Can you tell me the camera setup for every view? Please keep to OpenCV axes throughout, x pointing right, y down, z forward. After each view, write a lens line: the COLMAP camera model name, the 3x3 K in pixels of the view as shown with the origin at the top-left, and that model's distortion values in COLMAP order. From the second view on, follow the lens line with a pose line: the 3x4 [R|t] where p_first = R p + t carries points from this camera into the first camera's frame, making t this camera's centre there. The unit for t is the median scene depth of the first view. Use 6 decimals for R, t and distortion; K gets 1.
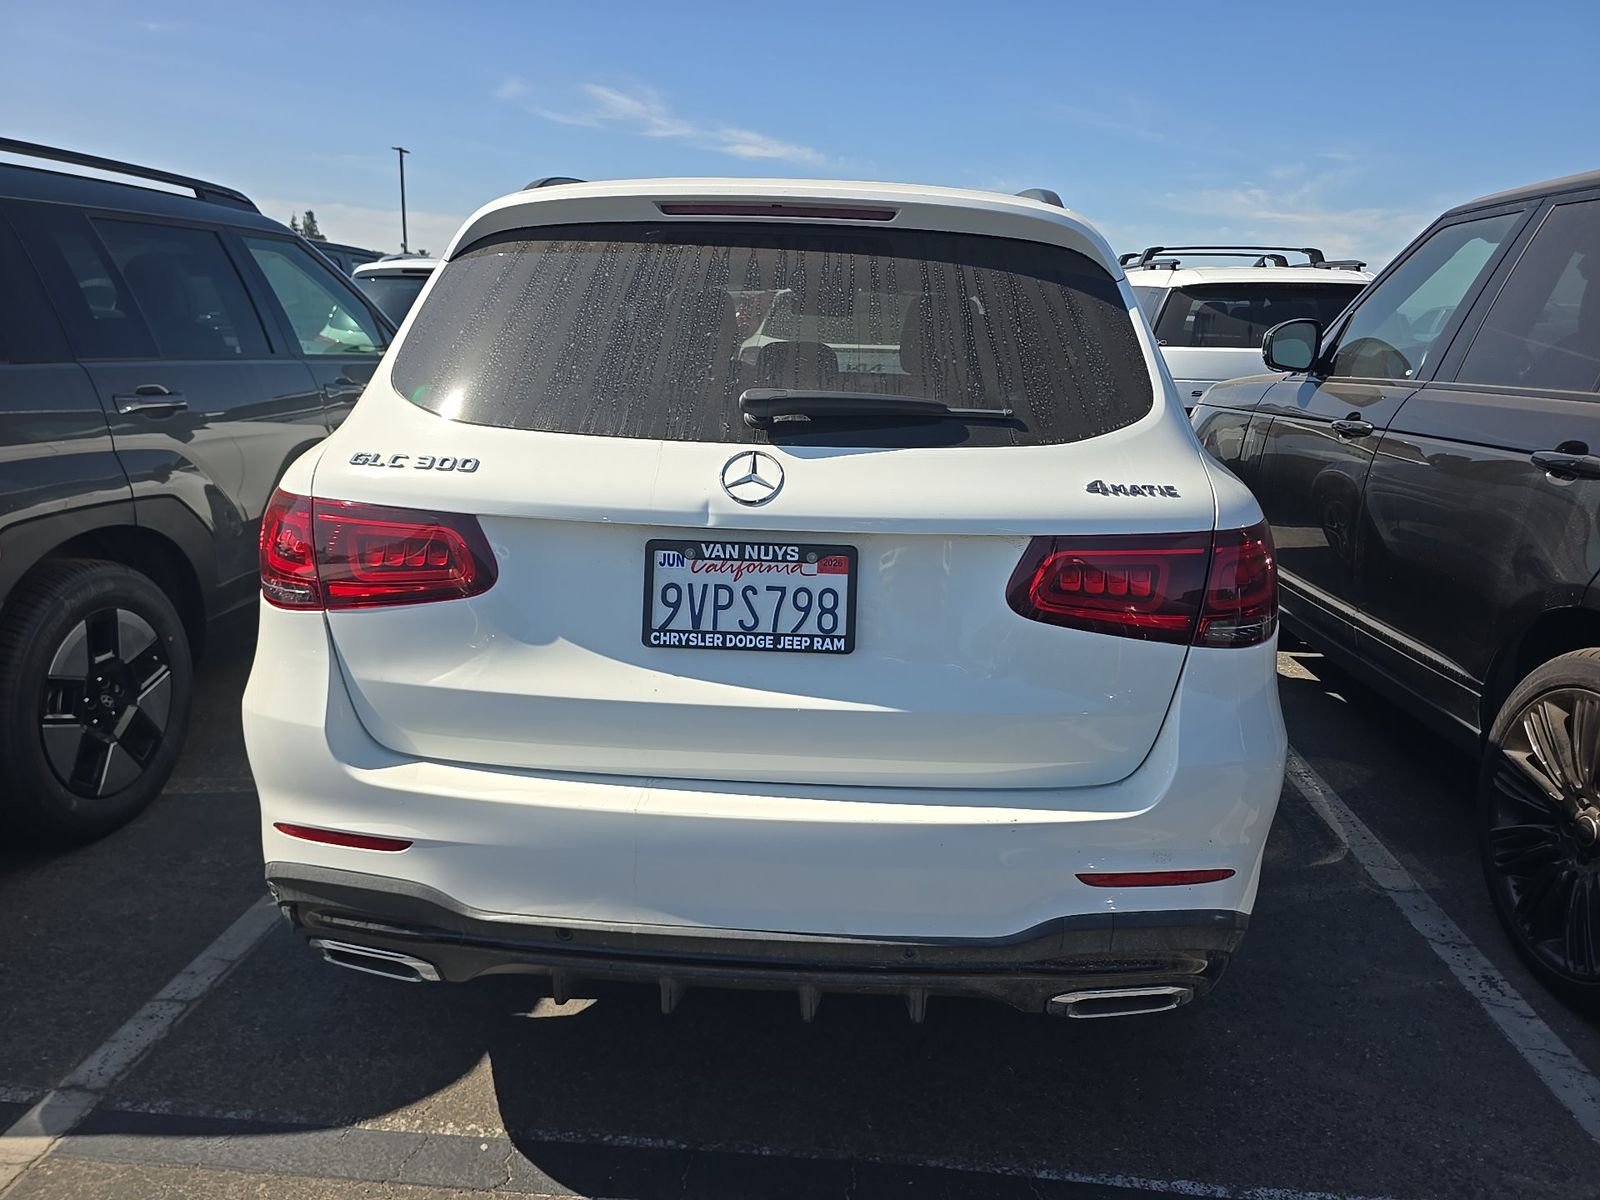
lens RADIAL K [[1080.0, 0, 805.3], [0, 1080.0, 602.4], [0, 0, 1]] dist [0.067457, -0.033040]
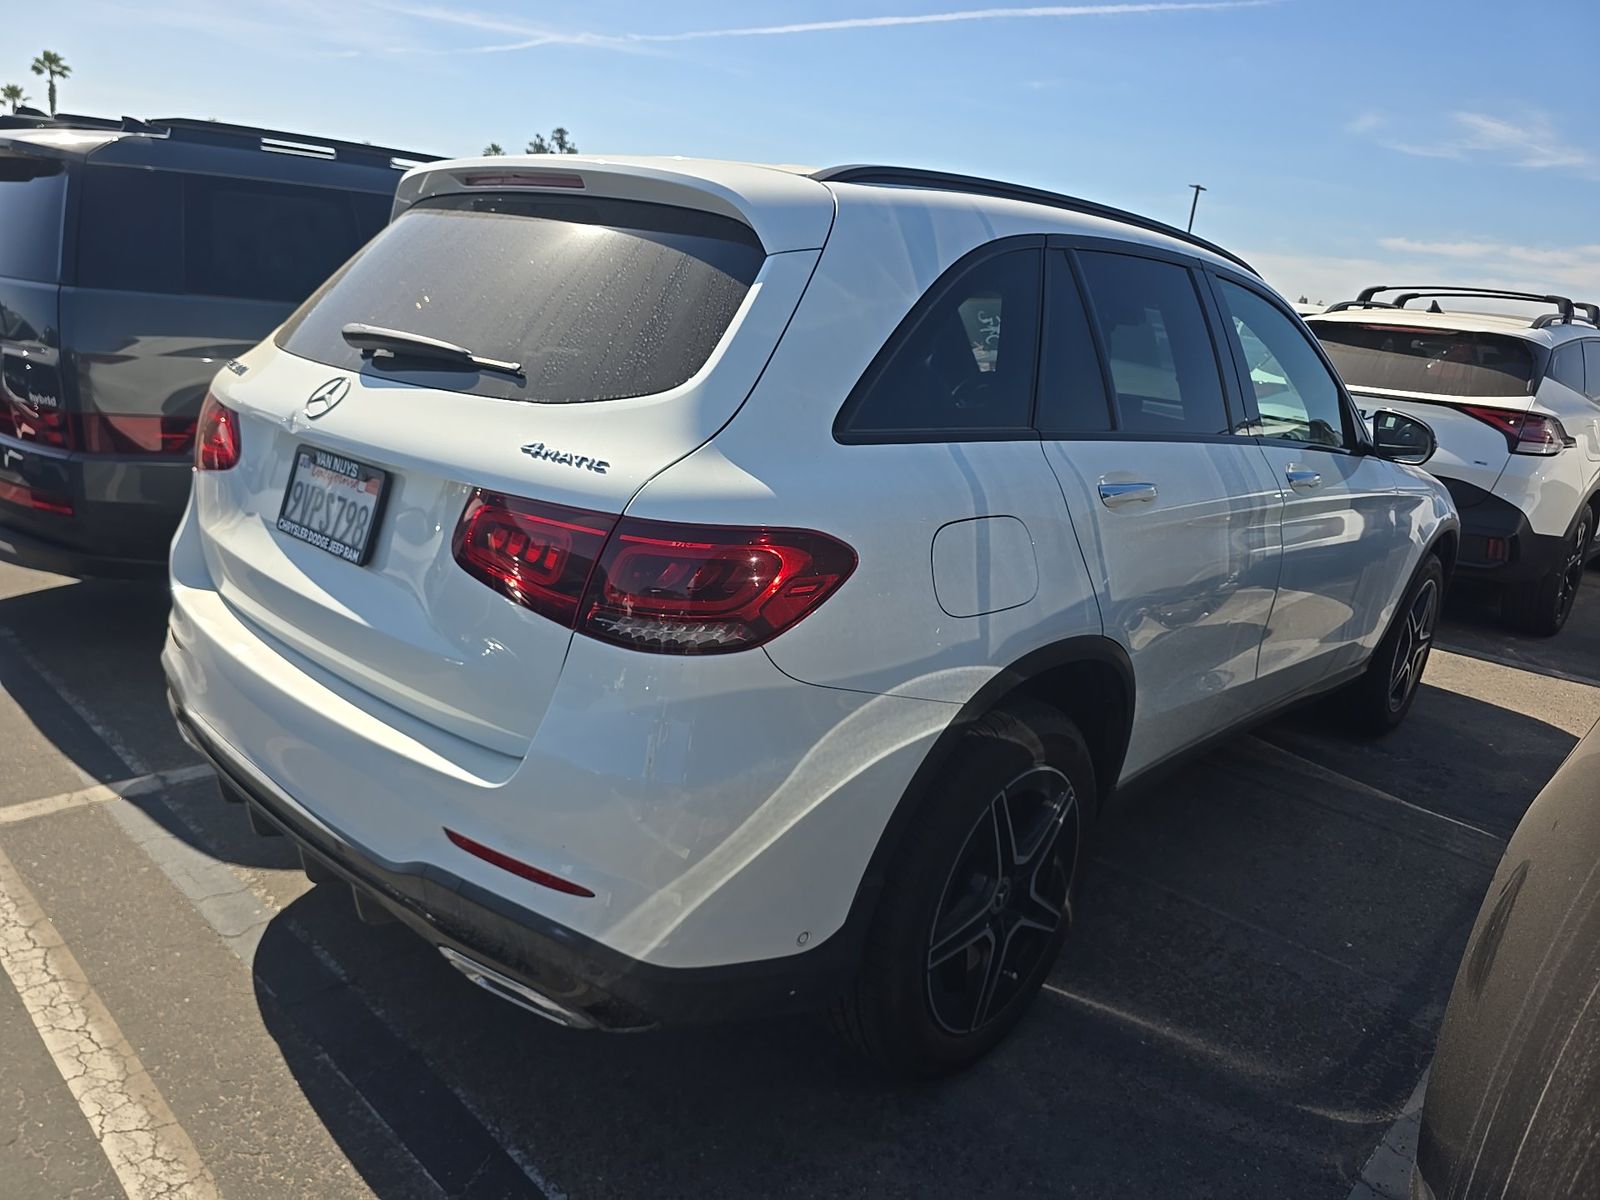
lens RADIAL K [[1080.0, 0, 805.3], [0, 1080.0, 602.4], [0, 0, 1]] dist [0.067457, -0.033040]
pose [[0.780365, 0.213975, -0.587575, 0.987635], [-0.231788, 0.971678, 0.046012, -0.068664], [0.580779, 0.100286, 0.807860, 0.344717]]
